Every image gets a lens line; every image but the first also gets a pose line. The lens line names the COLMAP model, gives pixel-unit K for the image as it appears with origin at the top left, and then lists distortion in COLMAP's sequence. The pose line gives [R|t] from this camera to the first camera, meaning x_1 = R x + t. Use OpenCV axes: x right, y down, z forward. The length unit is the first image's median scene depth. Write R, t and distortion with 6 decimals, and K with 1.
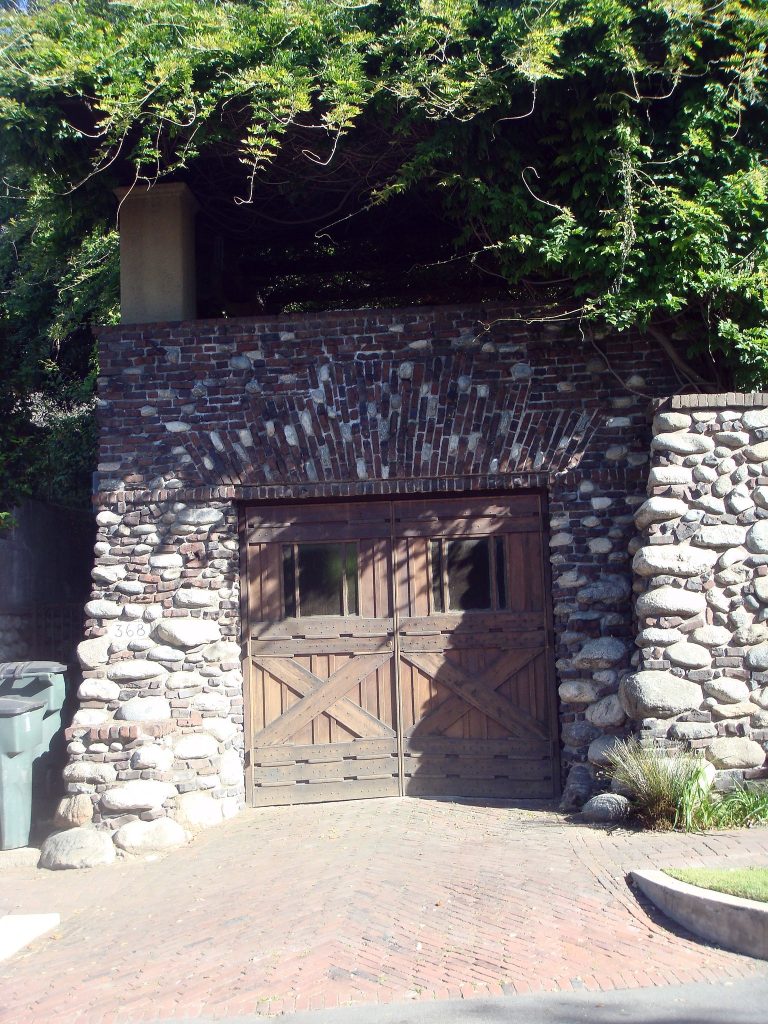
lens RADIAL K [[1455.9, 0, 363.3], [0, 1455.9, 512.0], [0, 0, 1]] dist [-0.092170, 0.621632]
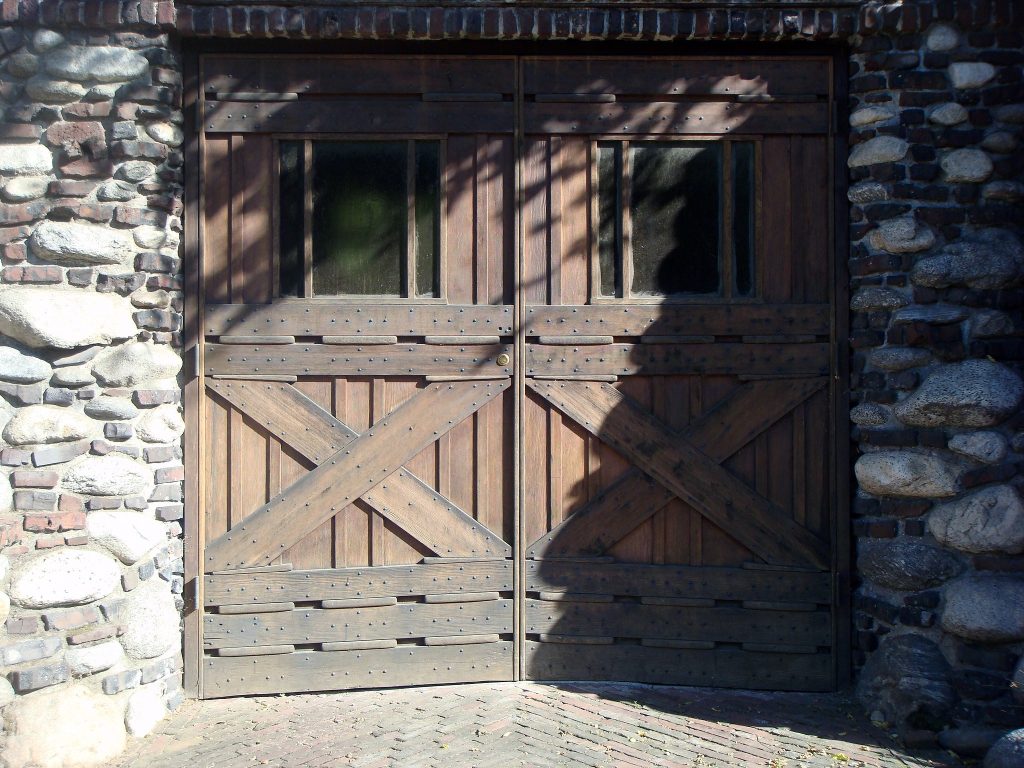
lens RADIAL K [[1455.9, 0, 512.0], [0, 1455.9, 384.0], [0, 0, 1]] dist [-0.092170, 0.621632]
pose [[0.992250, 0.032098, 0.120044, -0.035569], [-0.043197, 0.994911, 0.091031, 0.055803], [-0.116511, -0.095511, 0.988586, 0.536947]]
